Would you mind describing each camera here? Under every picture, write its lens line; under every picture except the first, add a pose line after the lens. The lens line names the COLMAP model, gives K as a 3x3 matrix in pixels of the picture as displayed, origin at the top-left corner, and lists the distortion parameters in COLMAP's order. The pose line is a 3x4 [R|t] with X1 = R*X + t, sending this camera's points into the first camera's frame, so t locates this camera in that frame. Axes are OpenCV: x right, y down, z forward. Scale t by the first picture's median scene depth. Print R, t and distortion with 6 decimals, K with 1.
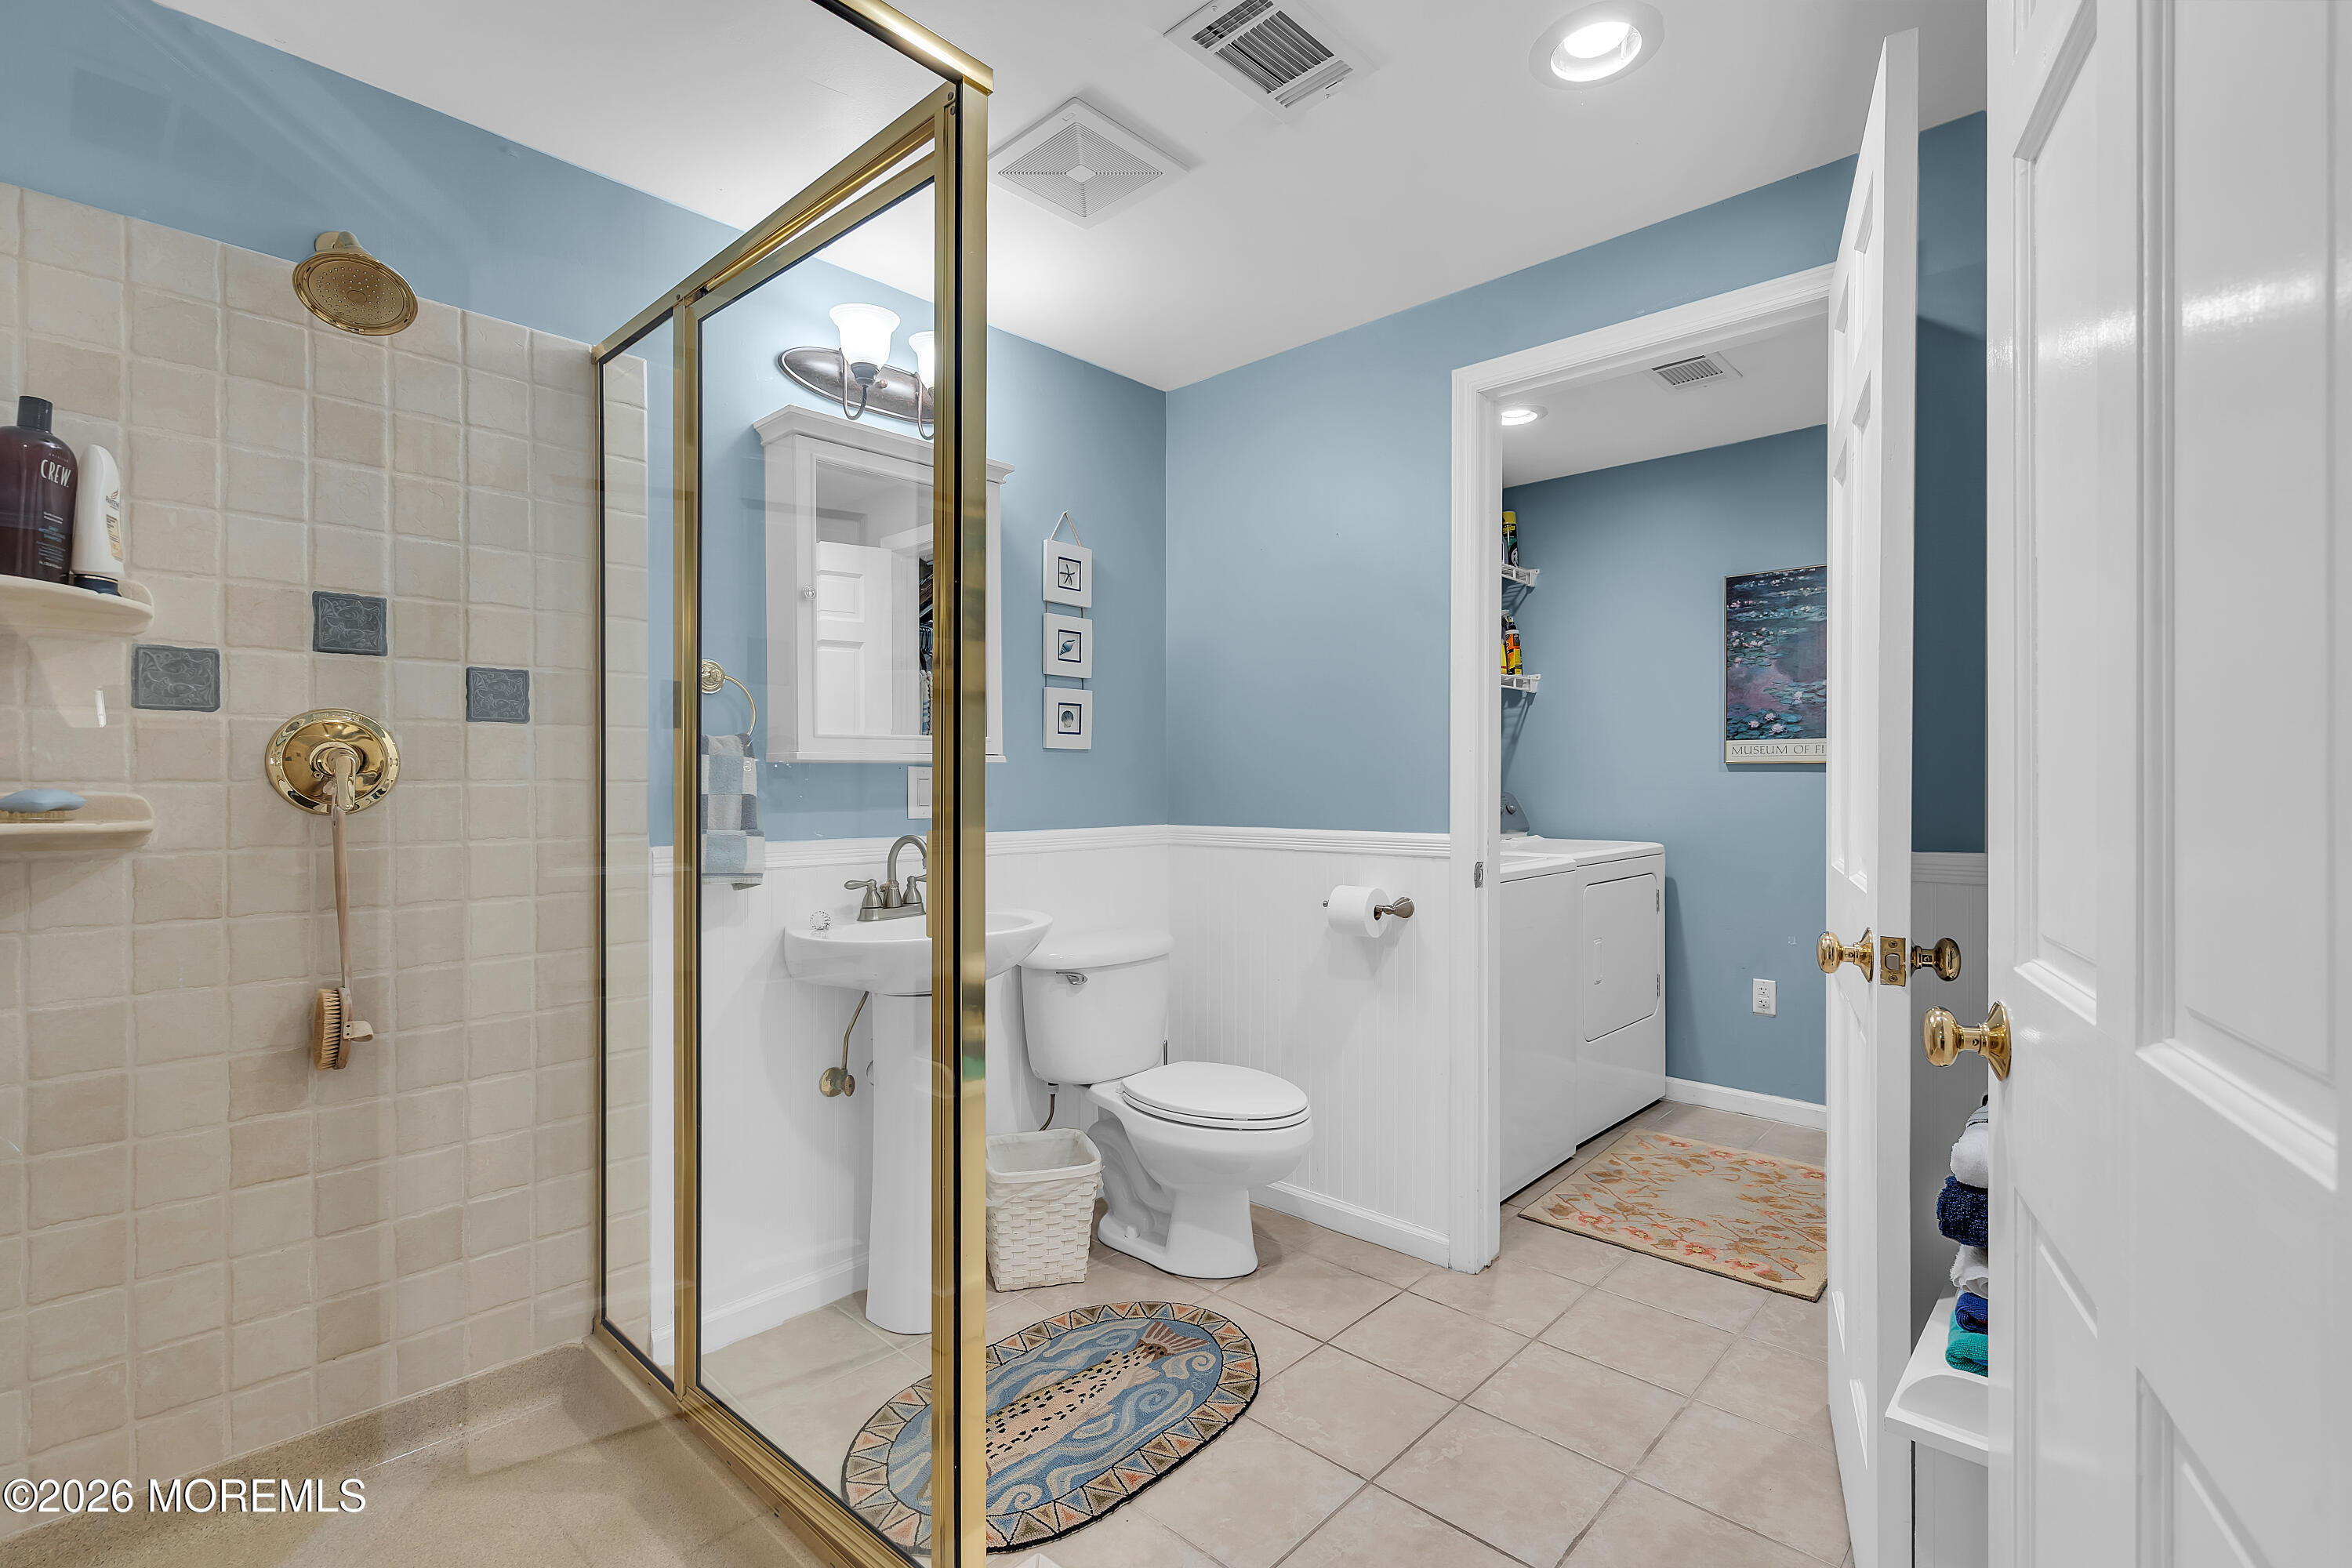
lens RADIAL K [[1063.2, 0, 1171.9], [0, 1063.2, 782.2], [0, 0, 1]] dist [-0.007080, 0.002650]
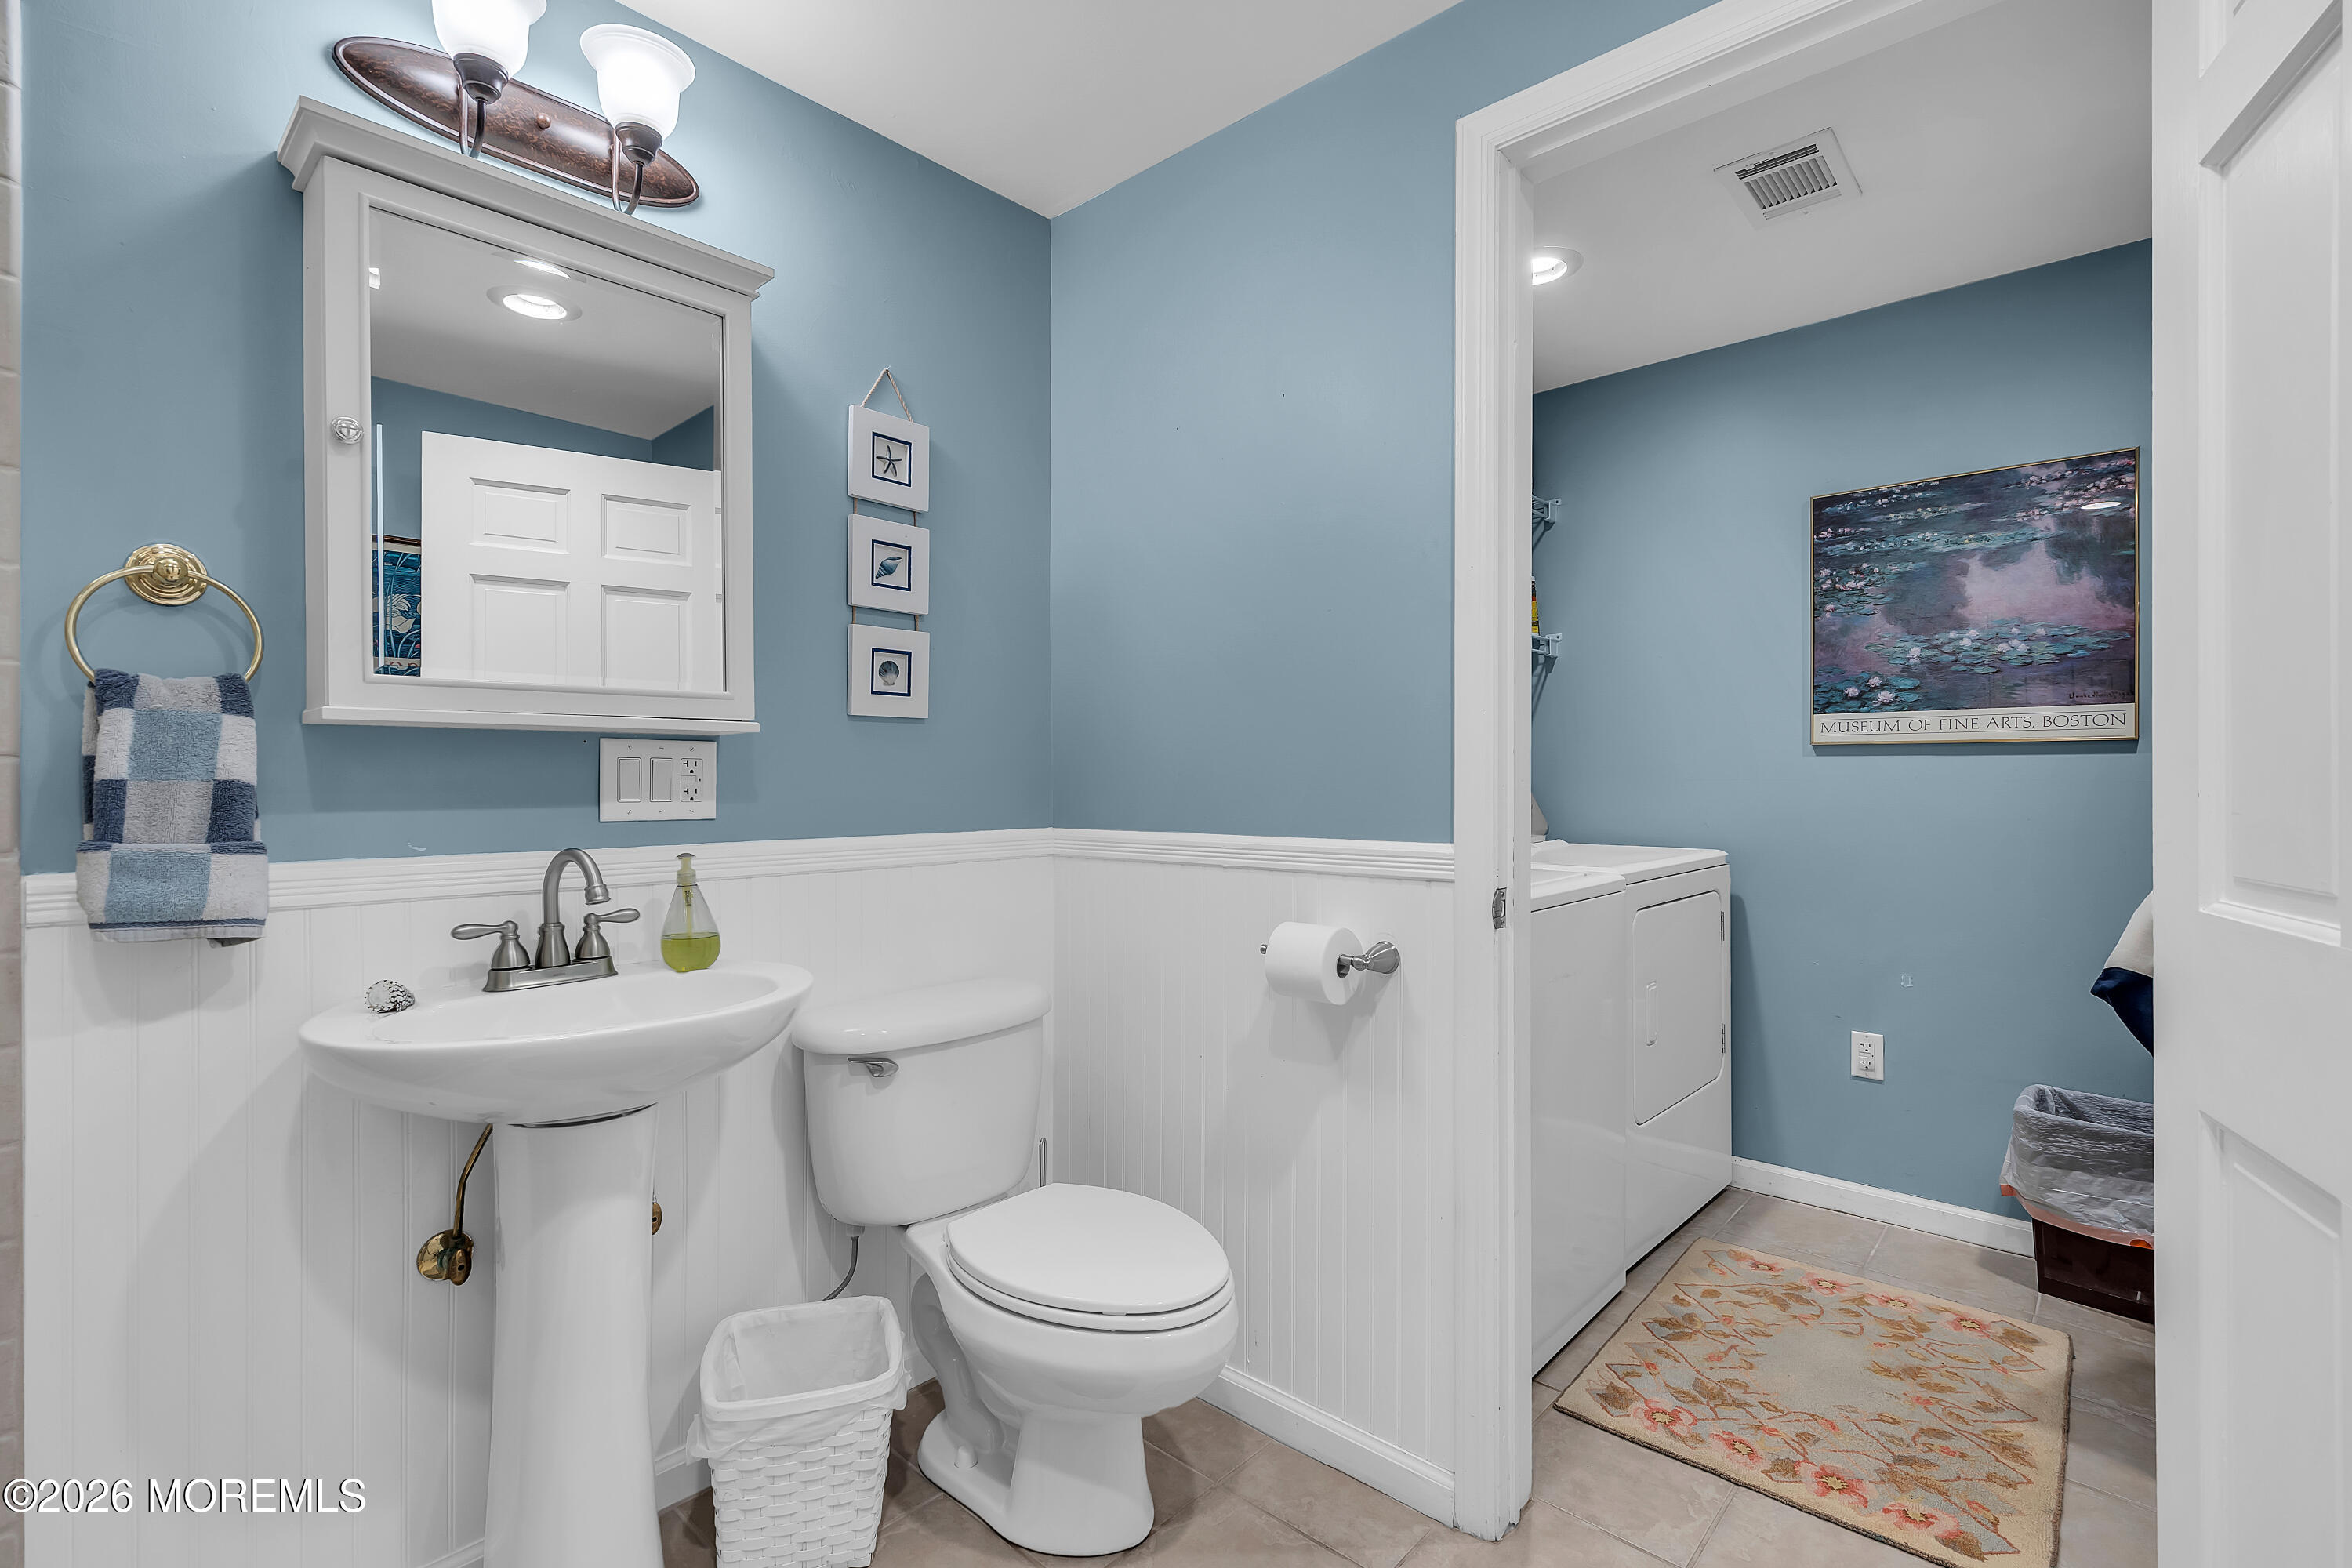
lens RADIAL K [[1063.2, 0, 1180.1], [0, 1063.2, 786.2], [0, 0, 1]] dist [-0.007080, 0.002650]
pose [[0.999885, -0.002017, 0.015014, 0.082821], [0.001959, 0.999991, 0.003892, 0.010851], [-0.015022, -0.003862, 0.999880, 0.345956]]
